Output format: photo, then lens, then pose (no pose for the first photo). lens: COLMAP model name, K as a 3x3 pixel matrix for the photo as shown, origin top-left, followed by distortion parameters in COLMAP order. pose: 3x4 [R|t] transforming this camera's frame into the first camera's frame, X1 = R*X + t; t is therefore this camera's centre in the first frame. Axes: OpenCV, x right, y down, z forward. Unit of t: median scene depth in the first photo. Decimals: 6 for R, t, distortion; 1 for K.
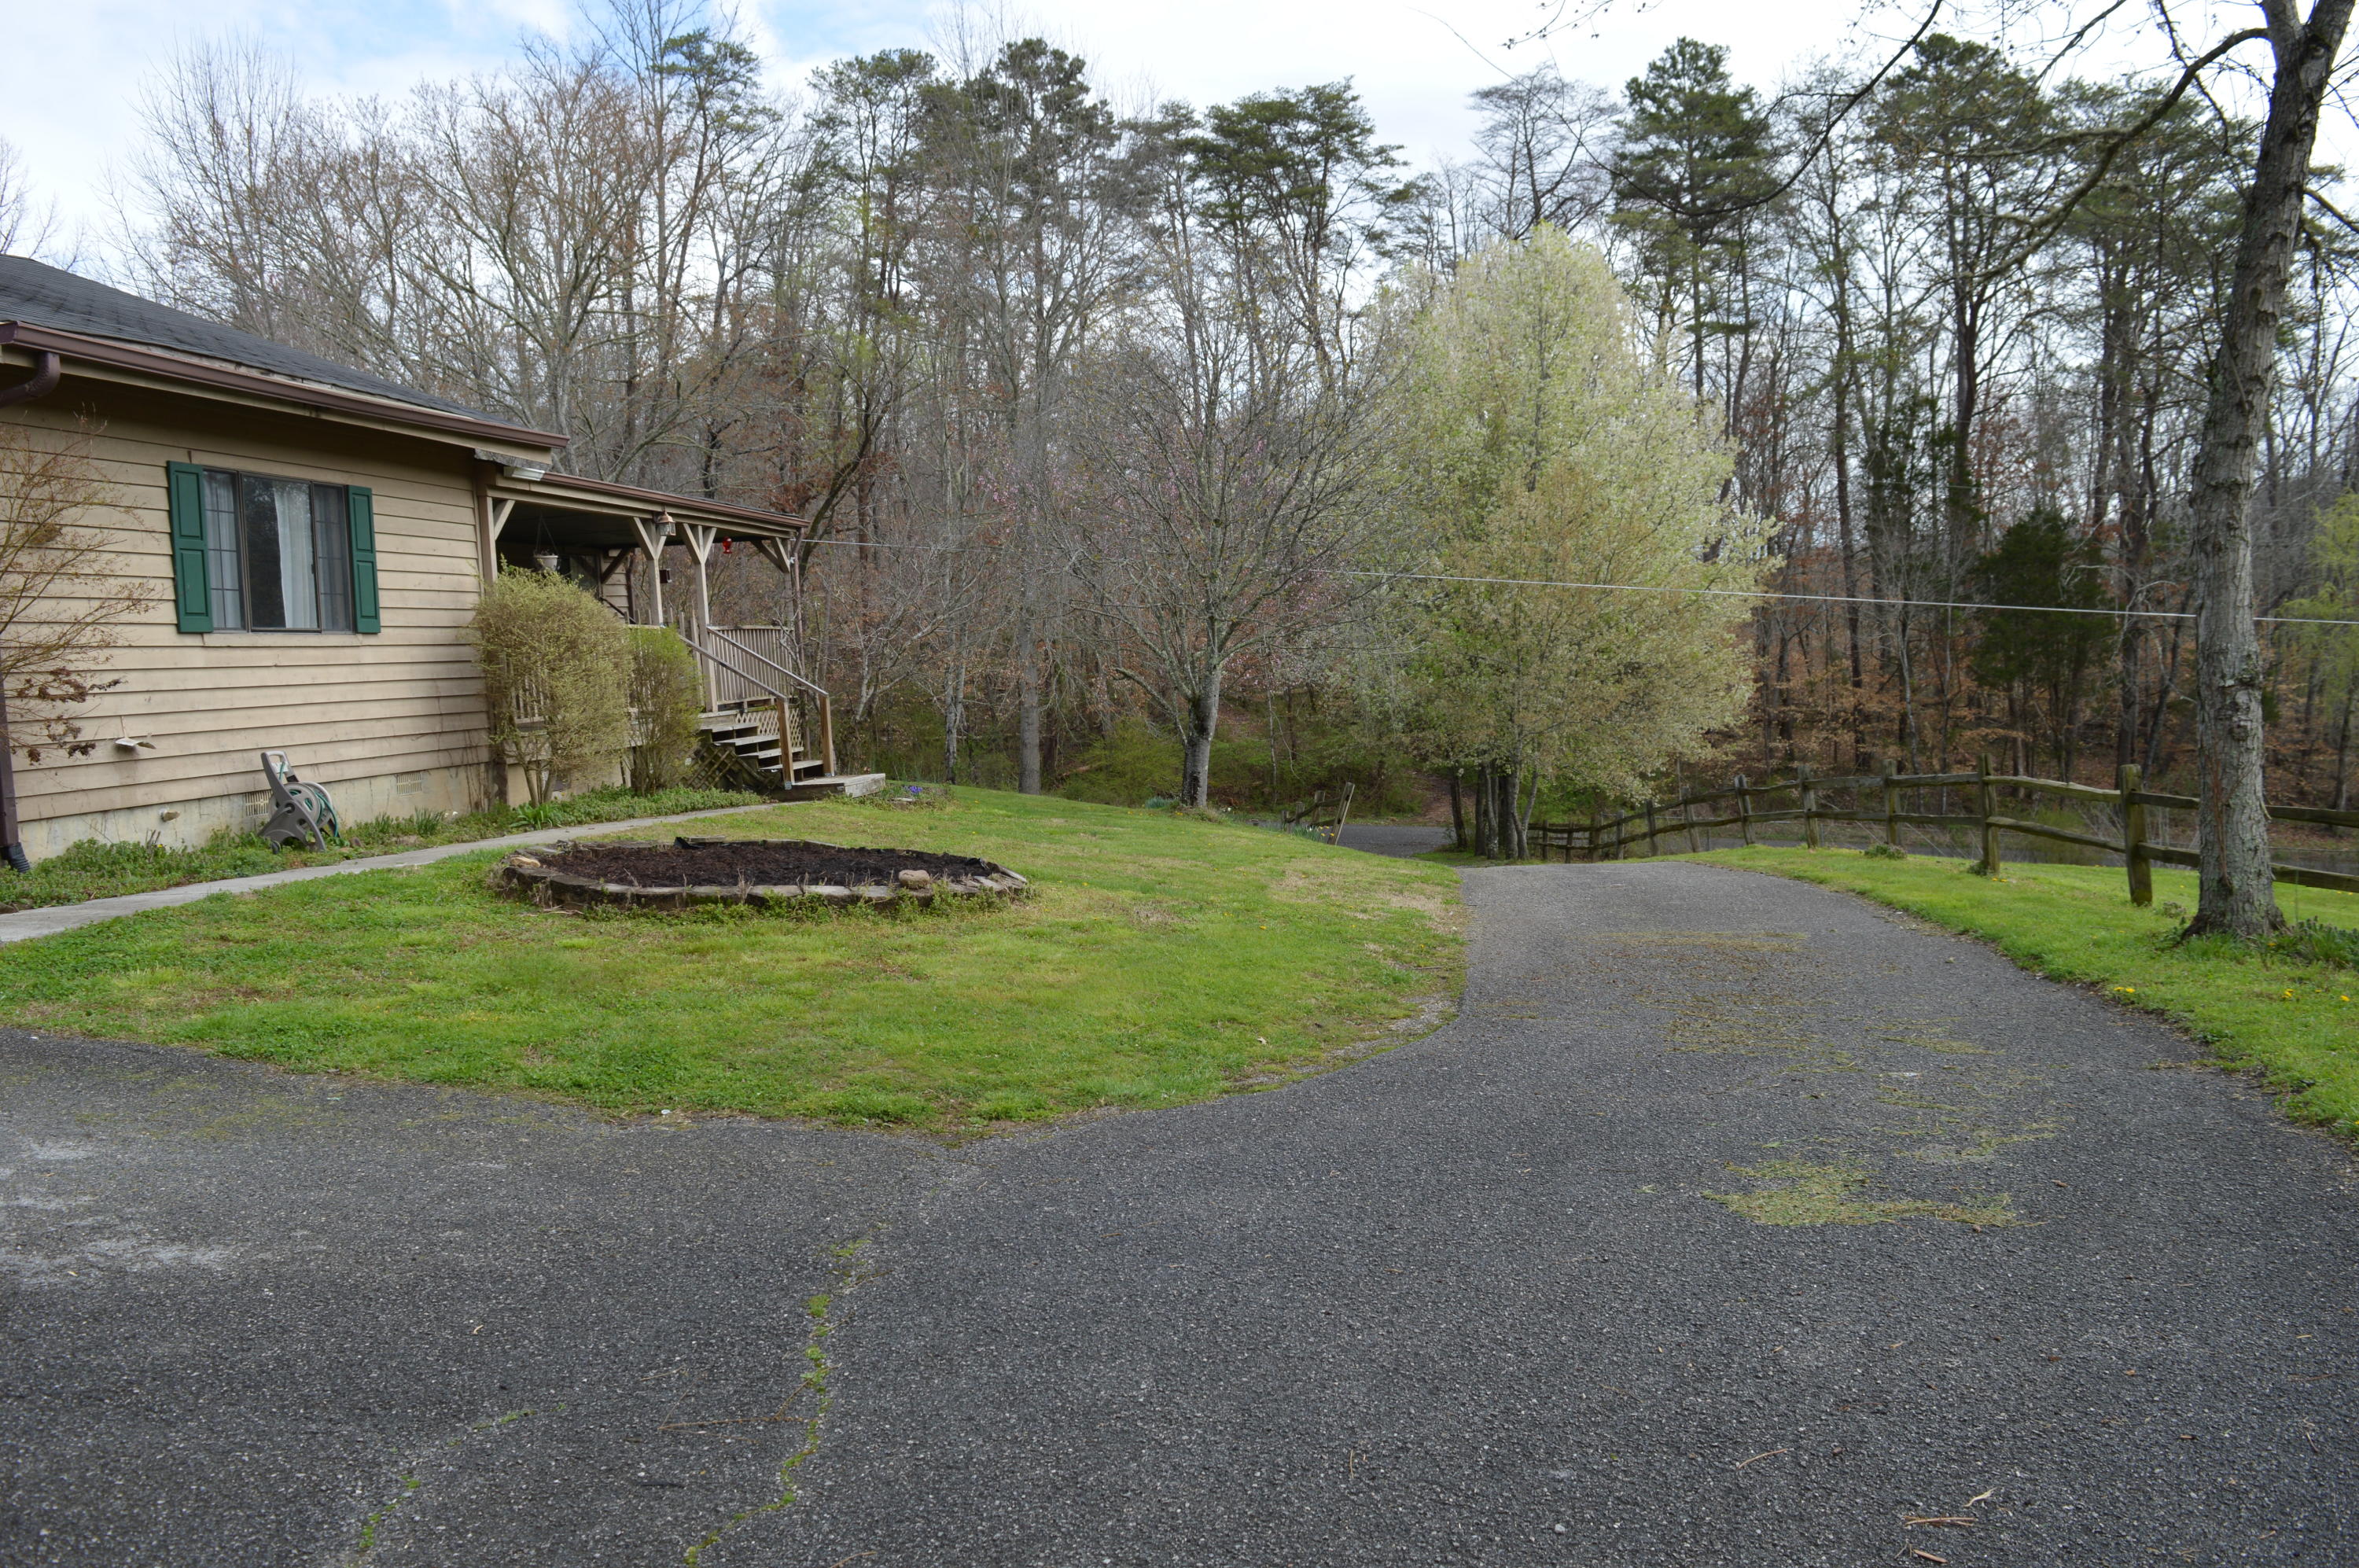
lens RADIAL K [[1866.4, 0, 1185.8], [0, 1866.4, 794.2], [0, 0, 1]] dist [-0.101036, 0.027591]
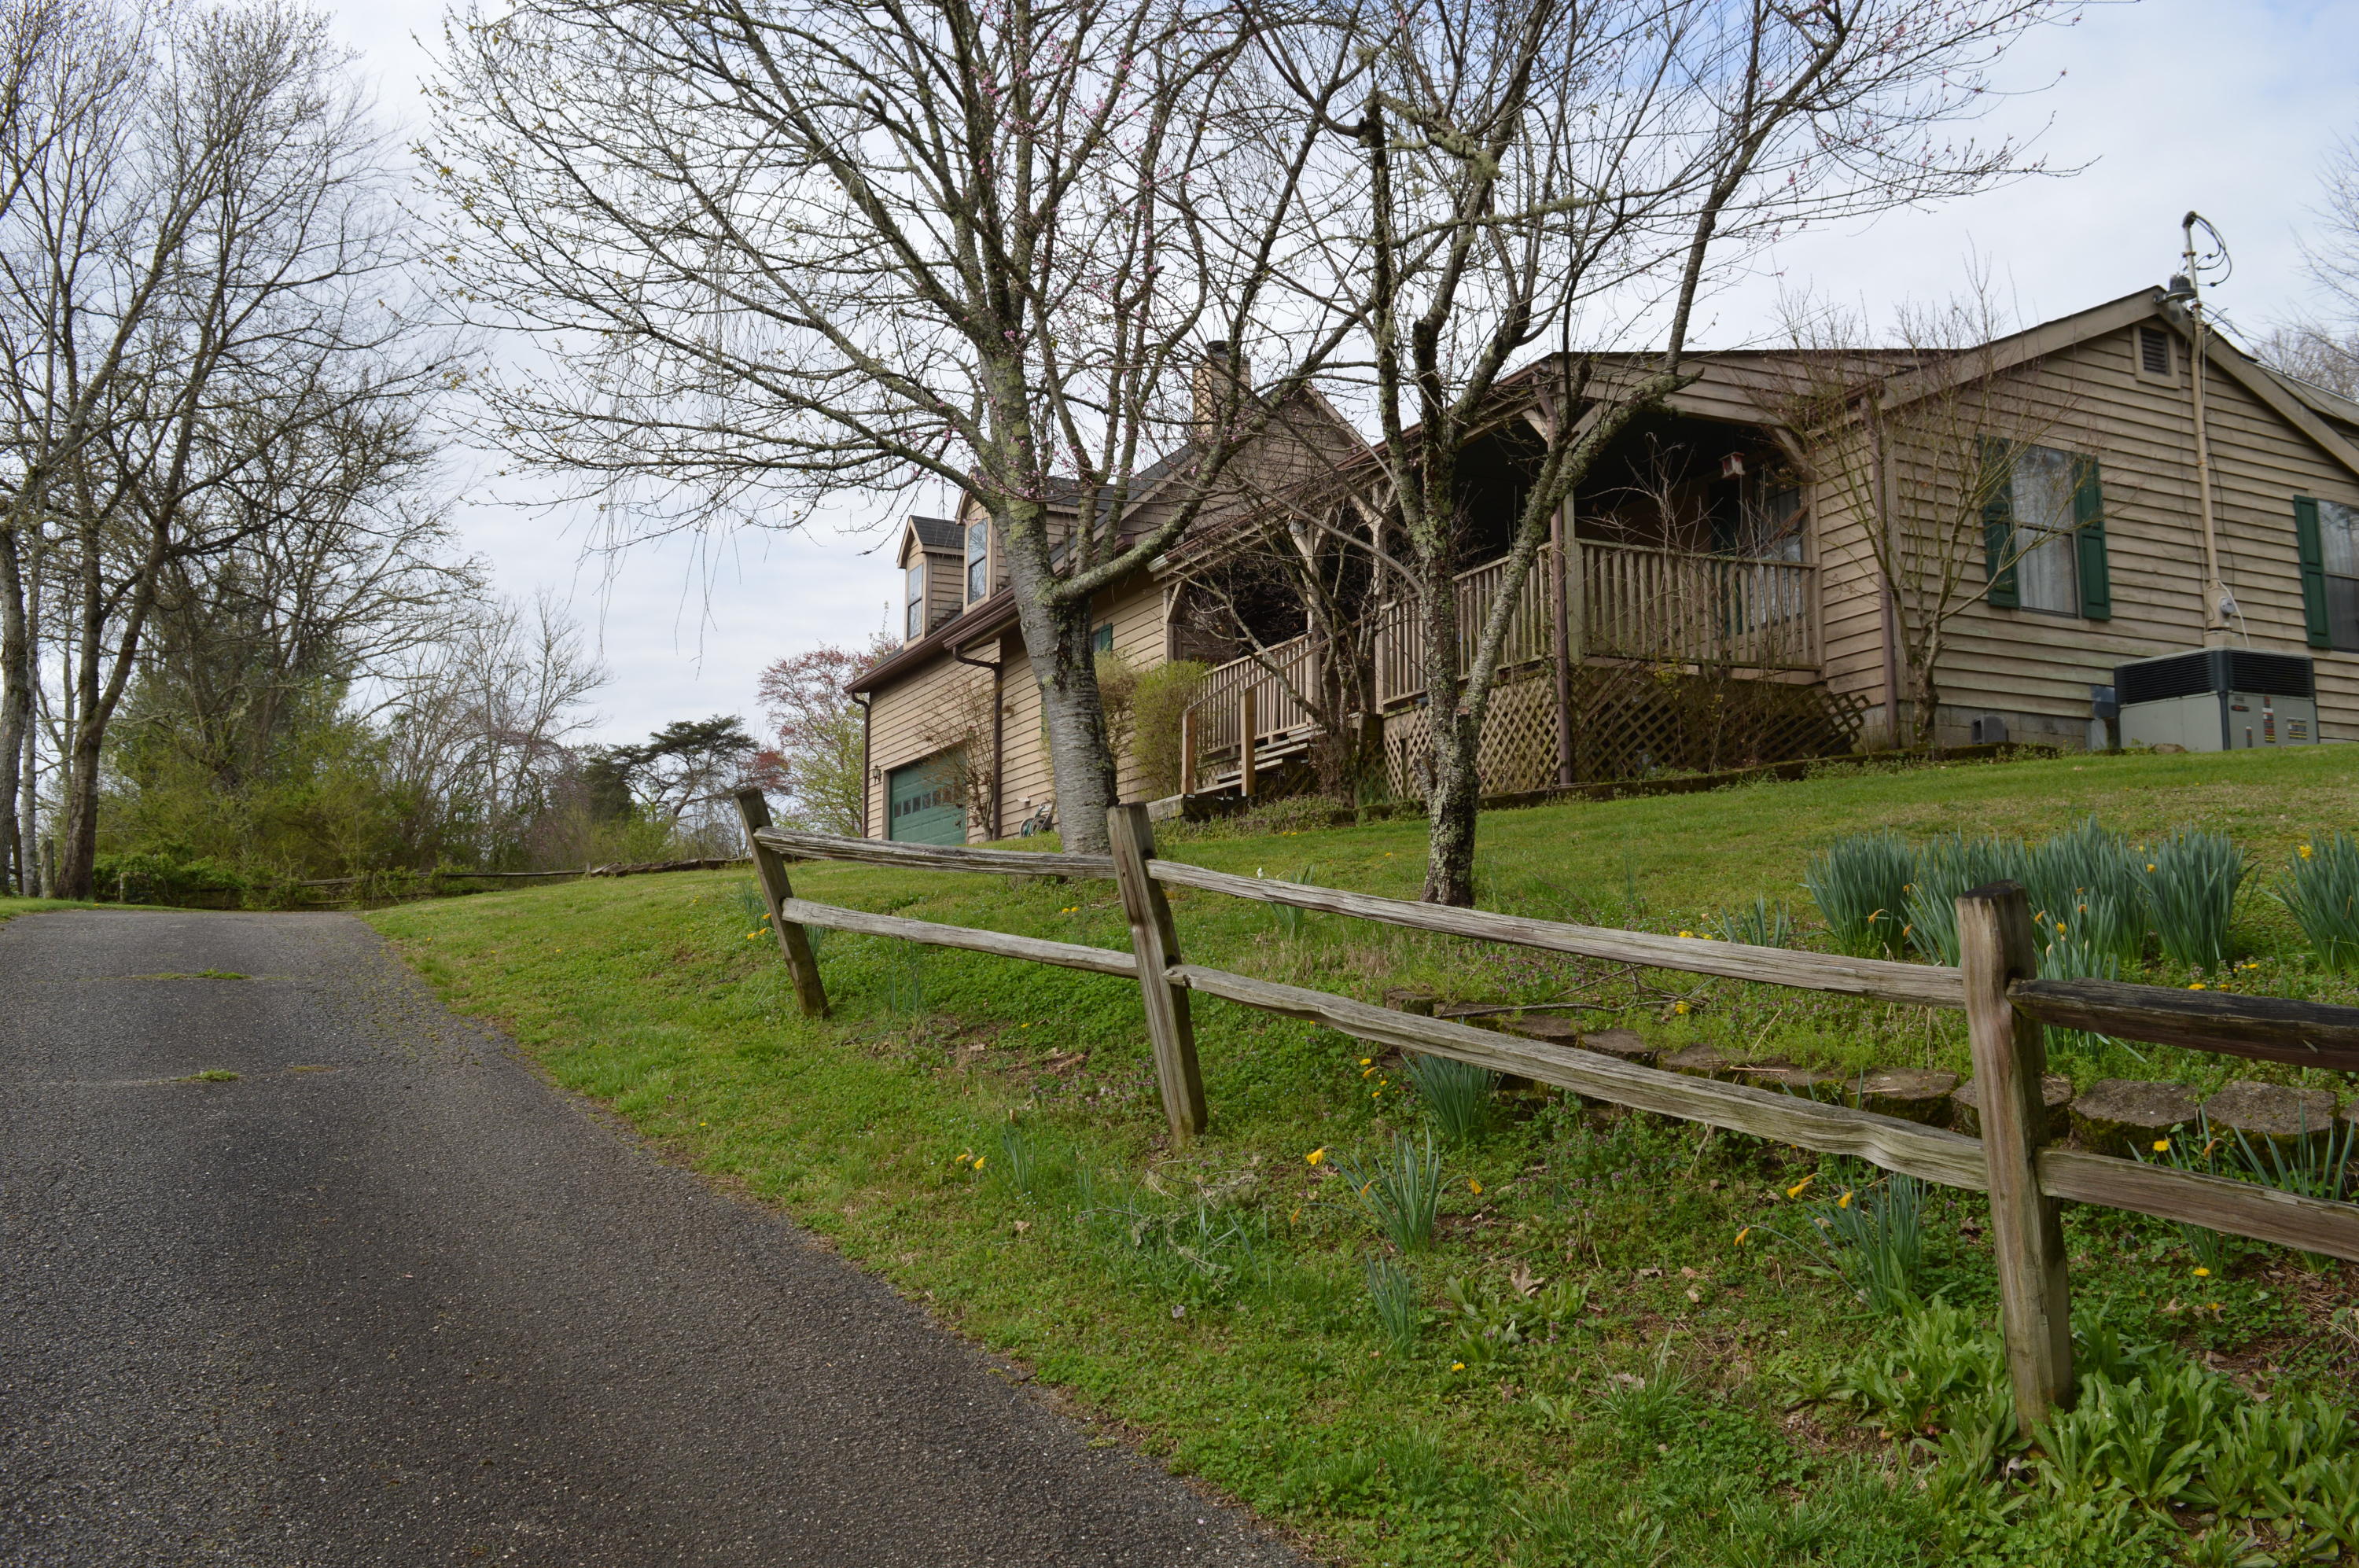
lens RADIAL K [[1866.4, 0, 1190.3], [0, 1866.4, 785.4], [0, 0, 1]] dist [-0.101036, 0.027591]
pose [[-0.835849, -0.005150, -0.548935, 0.357088], [0.007269, 0.999764, -0.020448, 0.000998], [0.548911, -0.021082, -0.835615, 2.352710]]
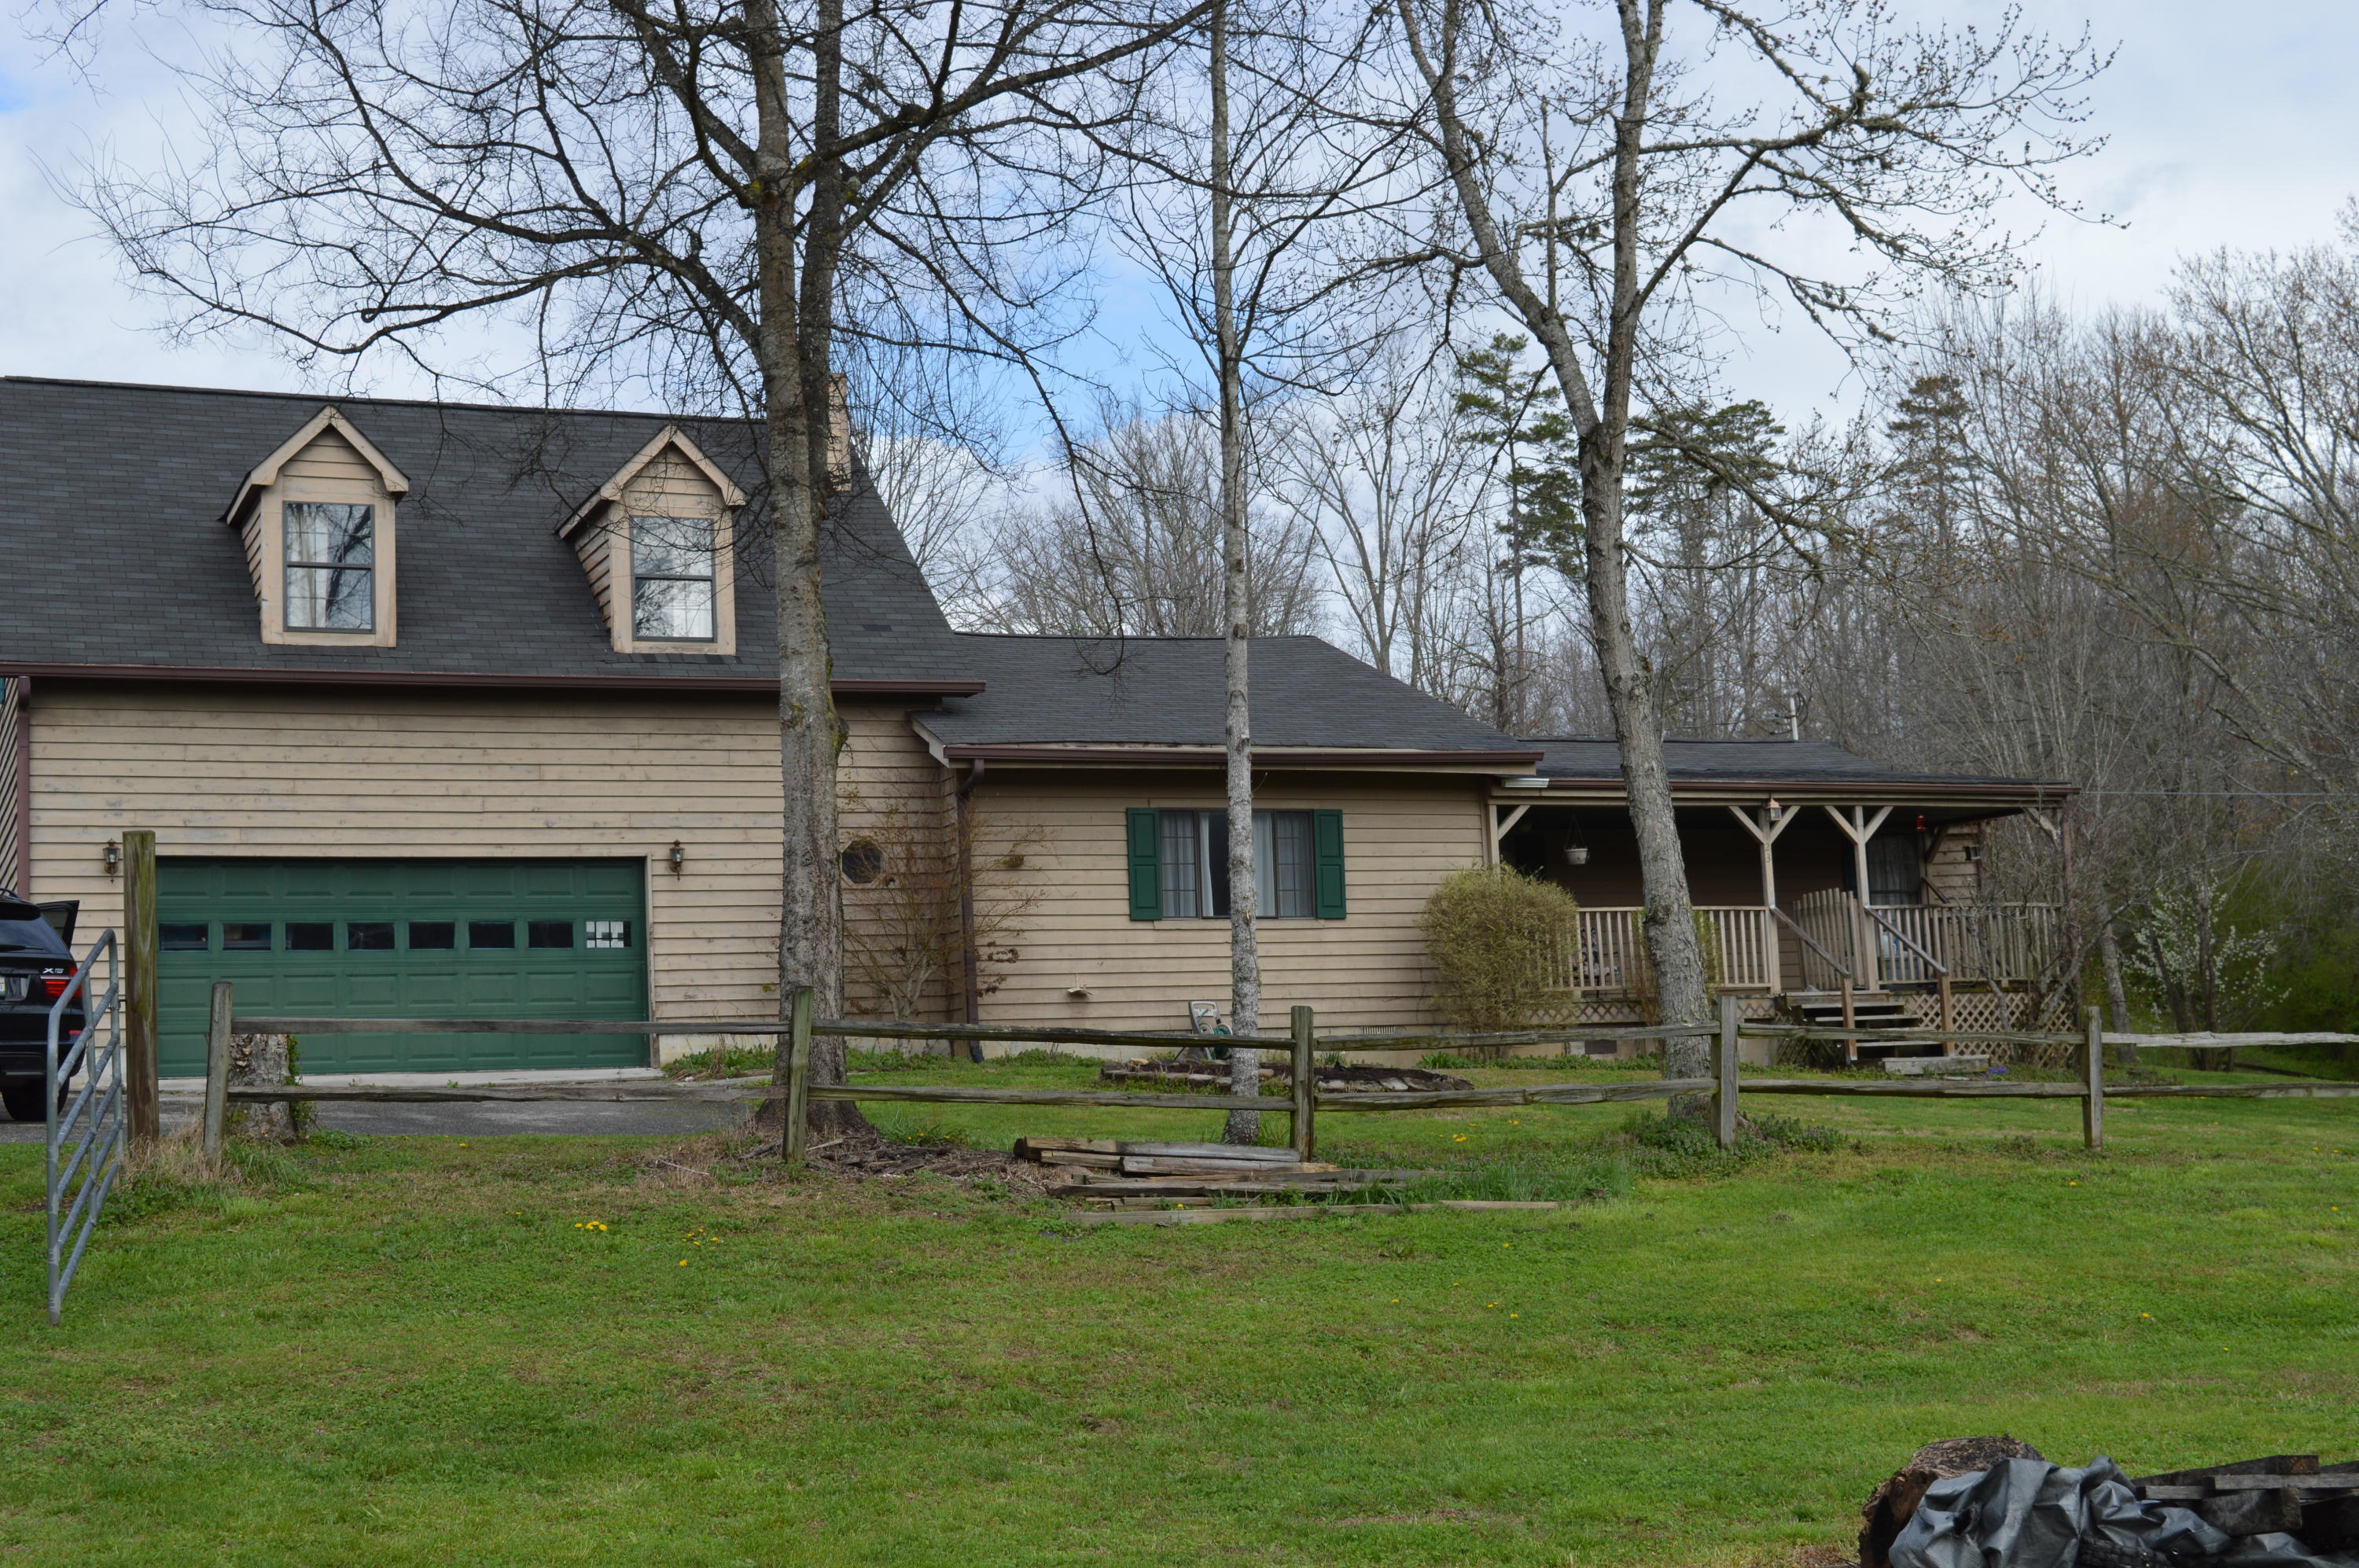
lens RADIAL K [[3091.3, 0, 1176.5], [0, 3091.3, 786.2], [0, 0, 1]] dist [-0.036591, 0.000000]
pose [[0.515252, -0.072389, -0.853976, 1.414512], [-0.051058, 0.992064, -0.114900, 0.079884], [0.855516, 0.102805, 0.507467, -0.242799]]
